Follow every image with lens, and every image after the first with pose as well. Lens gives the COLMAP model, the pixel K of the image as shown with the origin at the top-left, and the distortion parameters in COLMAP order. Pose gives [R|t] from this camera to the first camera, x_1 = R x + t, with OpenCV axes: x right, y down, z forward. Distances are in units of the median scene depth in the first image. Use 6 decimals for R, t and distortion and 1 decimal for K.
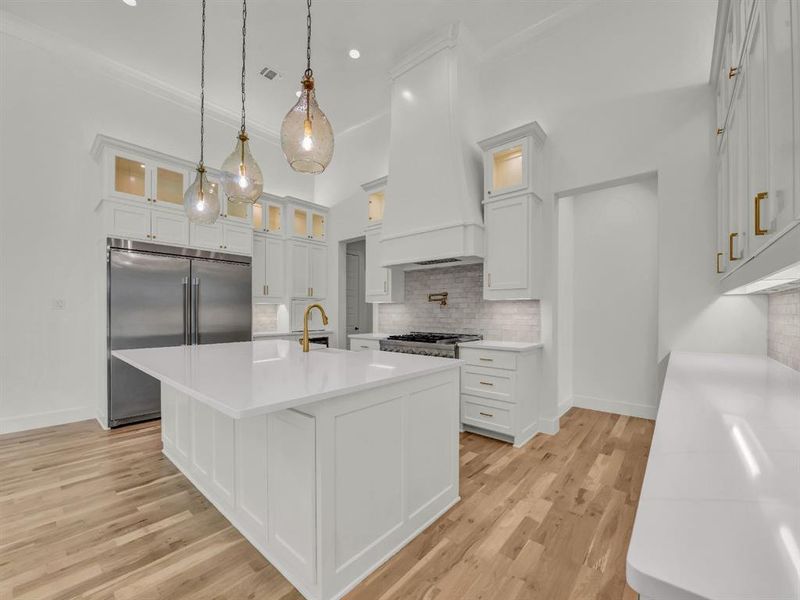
lens RADIAL K [[325.5, 0, 398.4], [0, 325.5, 316.0], [0, 0, 1]] dist [-0.003083, -0.008446]
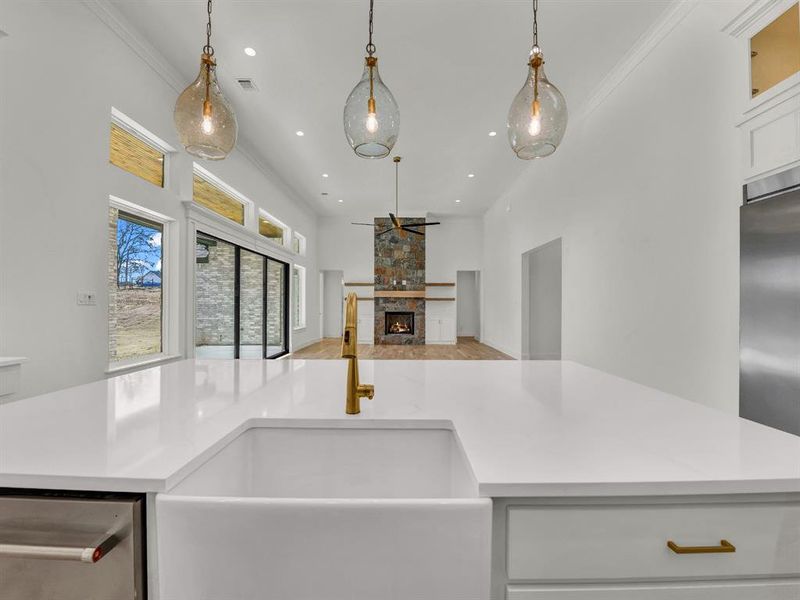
lens RADIAL K [[336.2, 0, 401.4], [0, 336.2, 303.4], [0, 0, 1]] dist [-0.017874, -0.000285]
pose [[-0.754958, -0.004970, -0.655754, -0.043204], [-0.010950, 0.999927, 0.005027, -0.023629], [0.655681, 0.010976, -0.754958, 1.101589]]
